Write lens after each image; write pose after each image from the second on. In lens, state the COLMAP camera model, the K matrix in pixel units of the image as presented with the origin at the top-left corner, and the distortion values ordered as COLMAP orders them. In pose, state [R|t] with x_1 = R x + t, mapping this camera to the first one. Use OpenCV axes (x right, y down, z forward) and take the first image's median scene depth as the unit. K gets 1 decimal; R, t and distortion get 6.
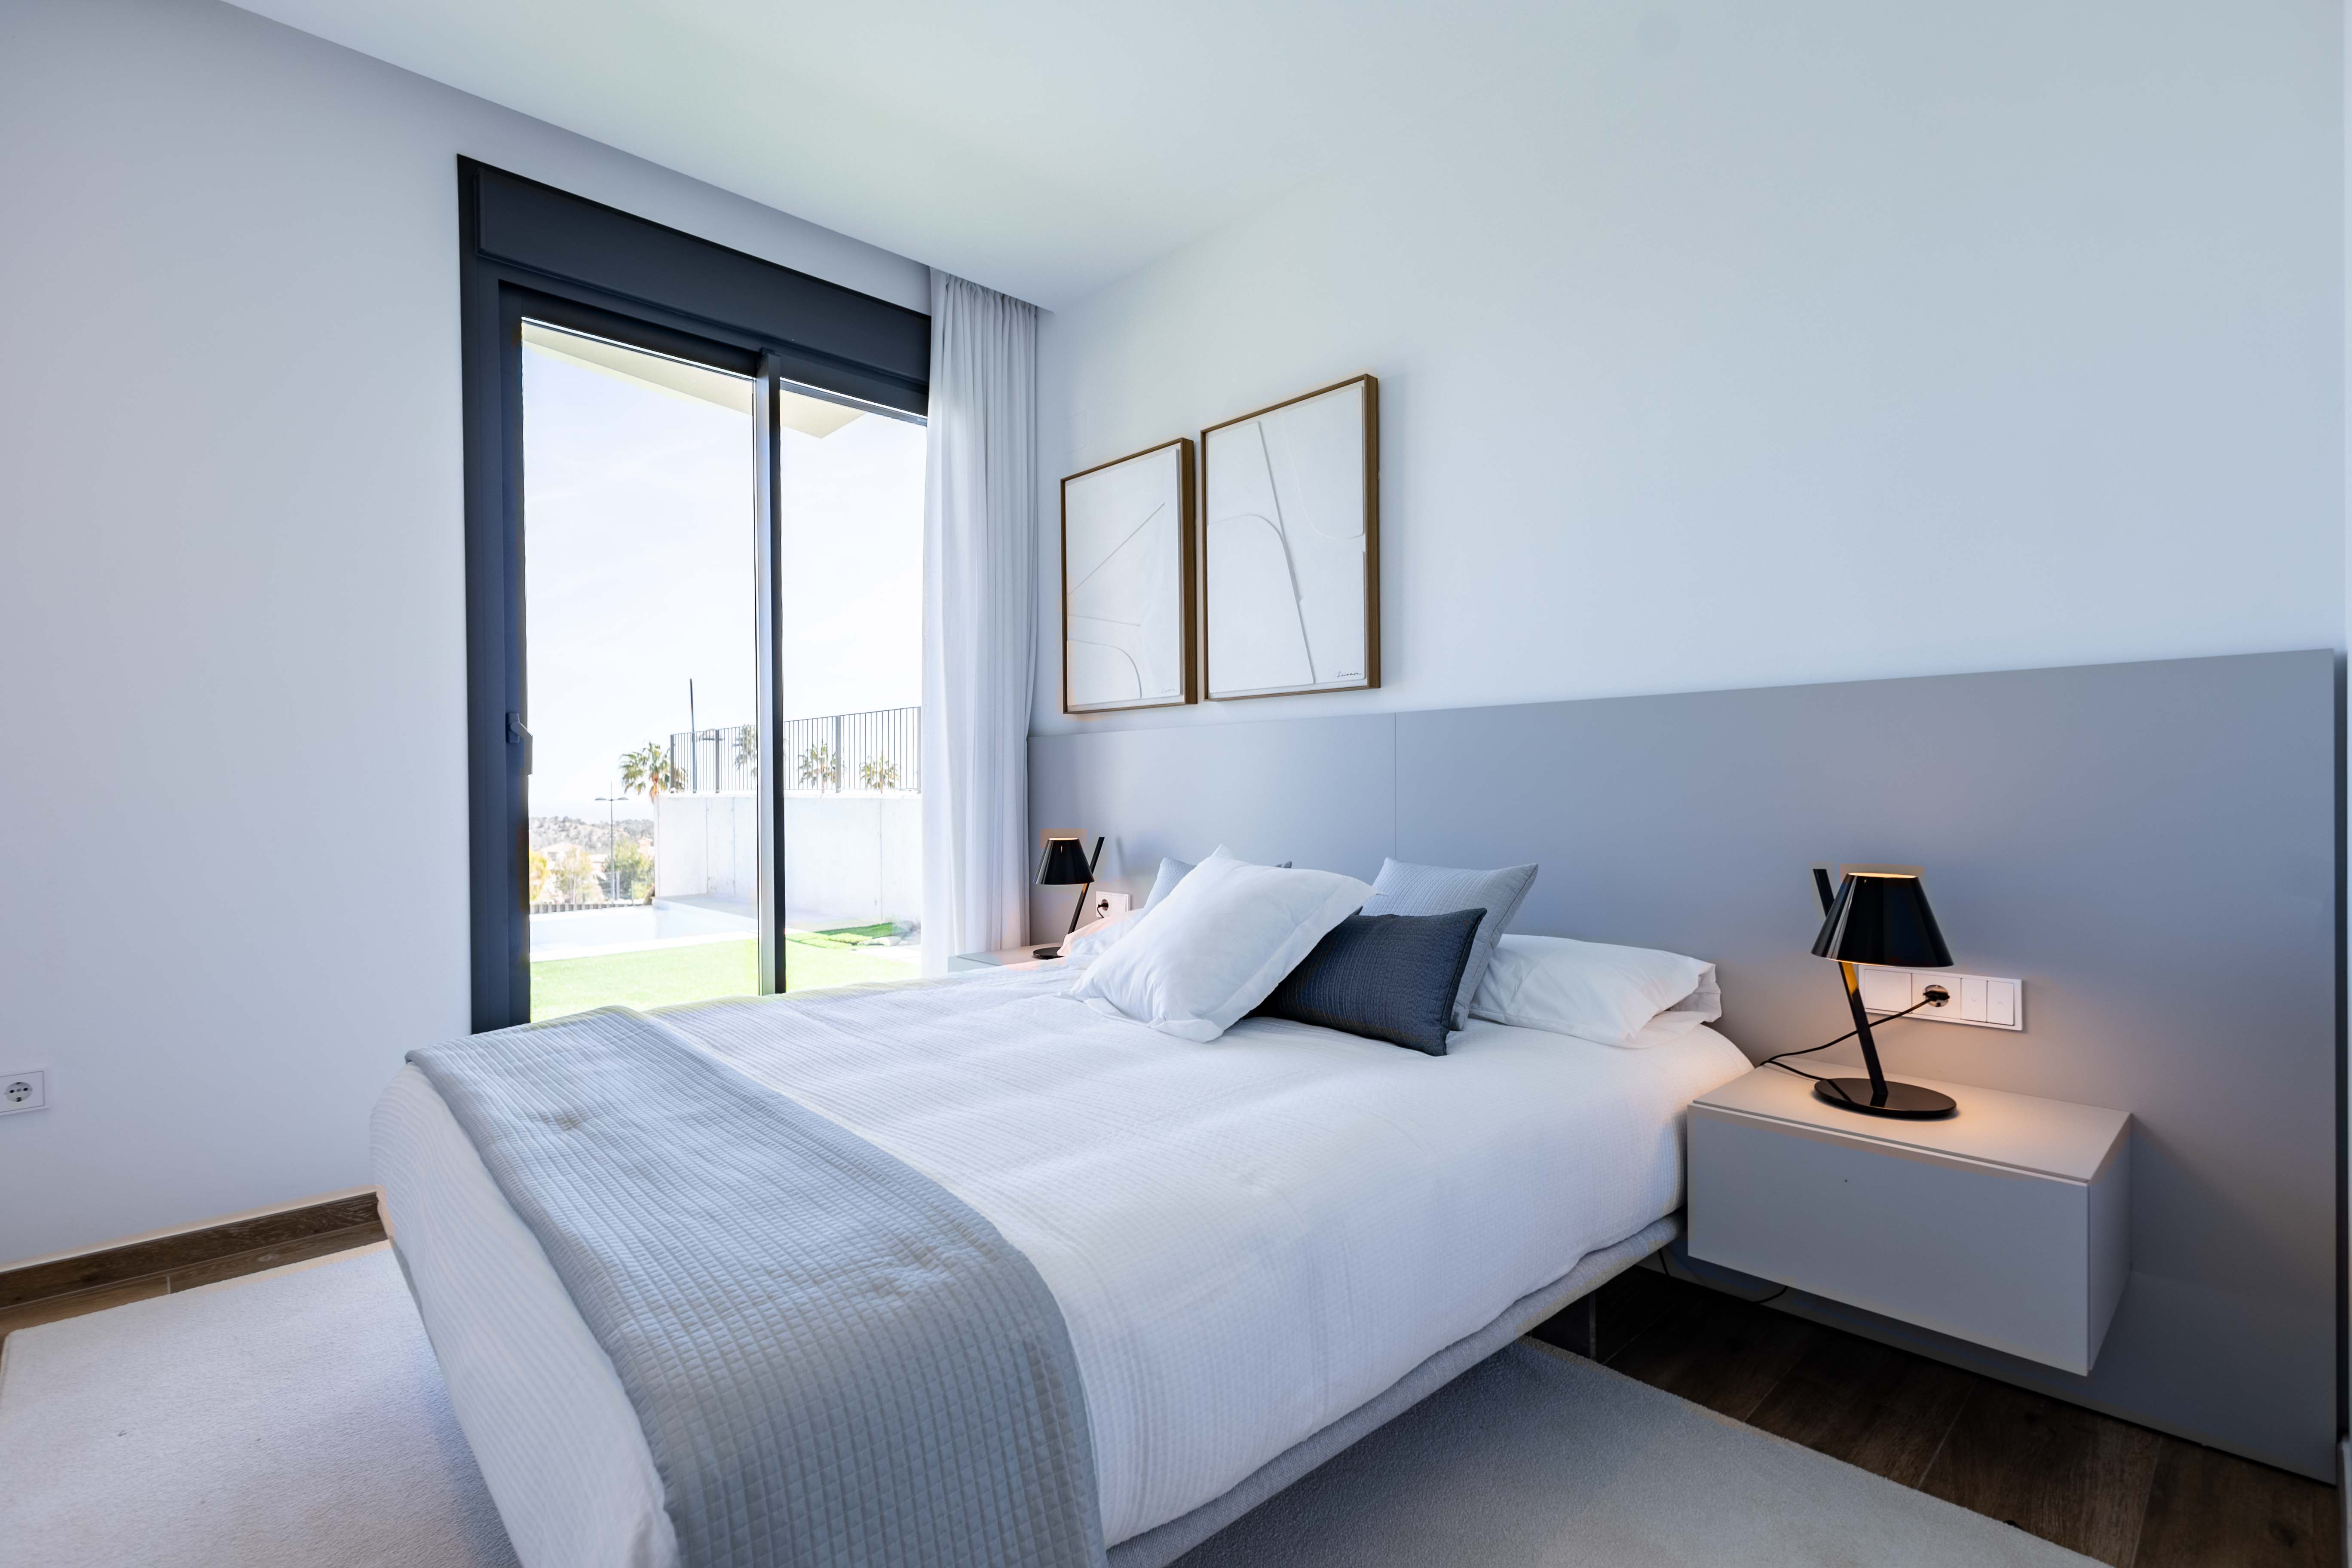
lens RADIAL K [[1080.3, 0, 1181.5], [0, 1080.3, 780.3], [0, 0, 1]] dist [0.012707, -0.001527]
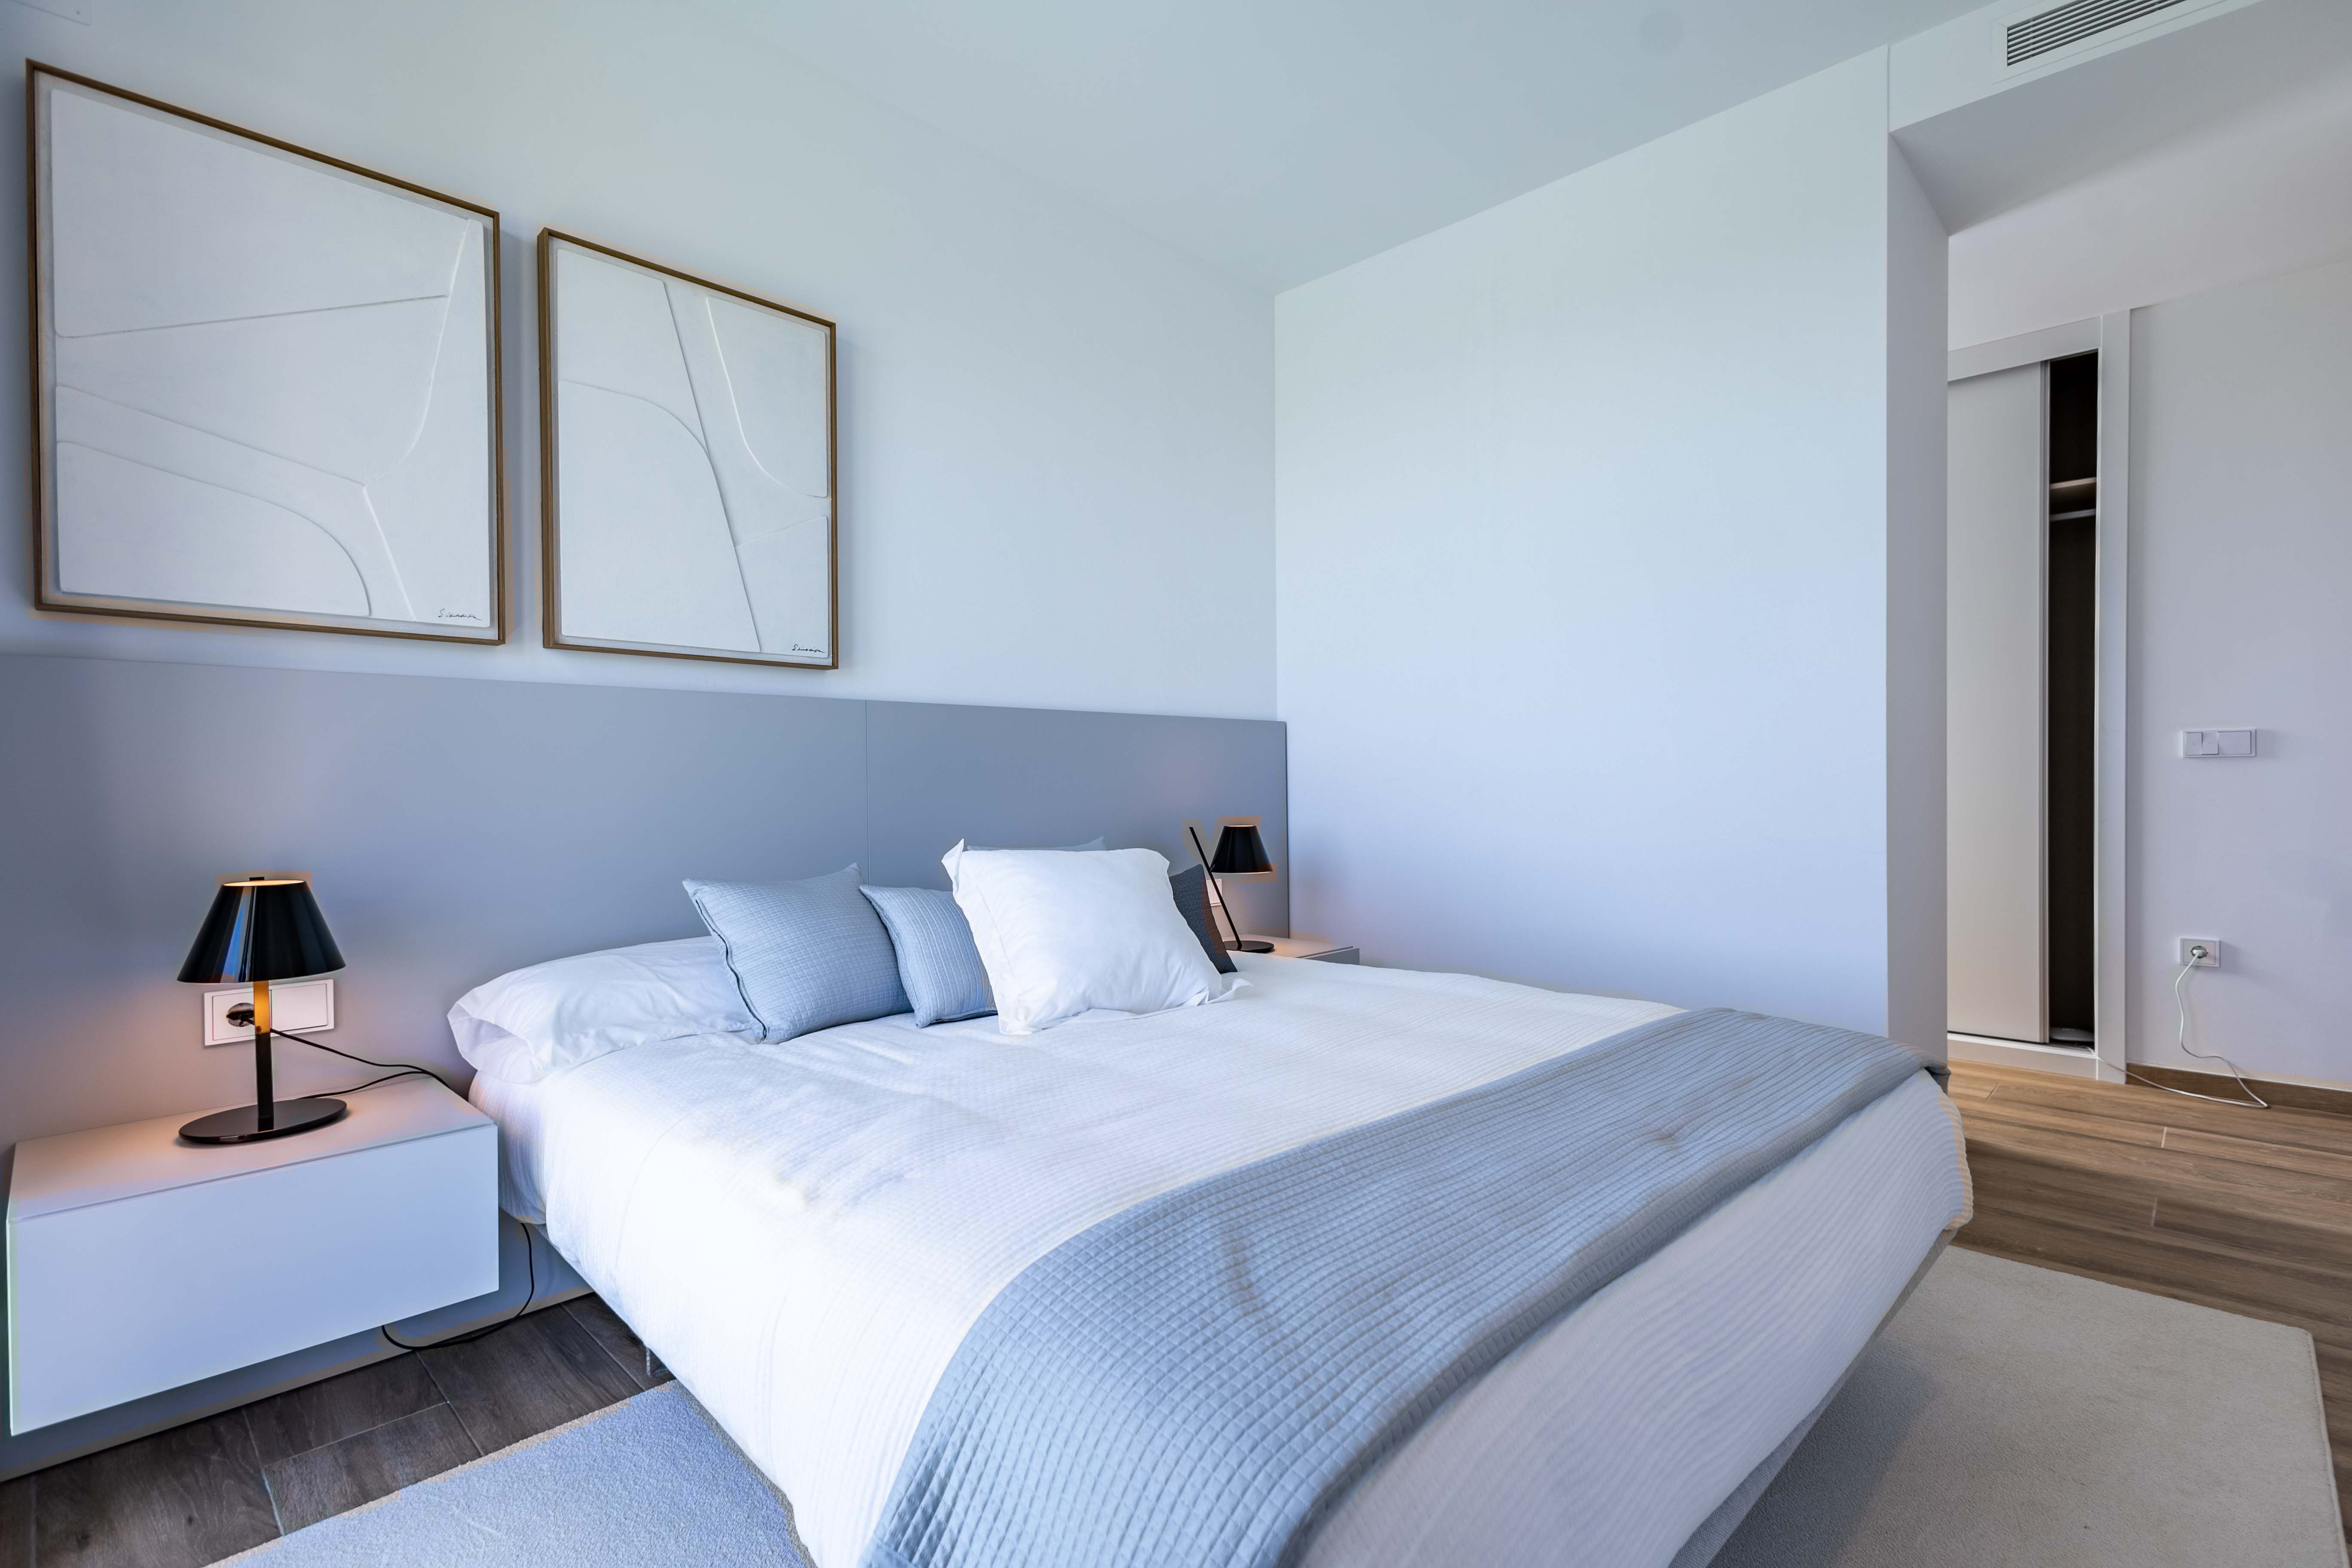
lens RADIAL K [[1080.3, 0, 1181.5], [0, 1080.3, 780.3], [0, 0, 1]] dist [0.012707, -0.001527]
pose [[-0.042099, -0.001464, 0.999112, -0.732195], [-0.002148, 0.999997, 0.001375, 0.007675], [-0.999111, -0.002089, -0.042102, 0.727690]]
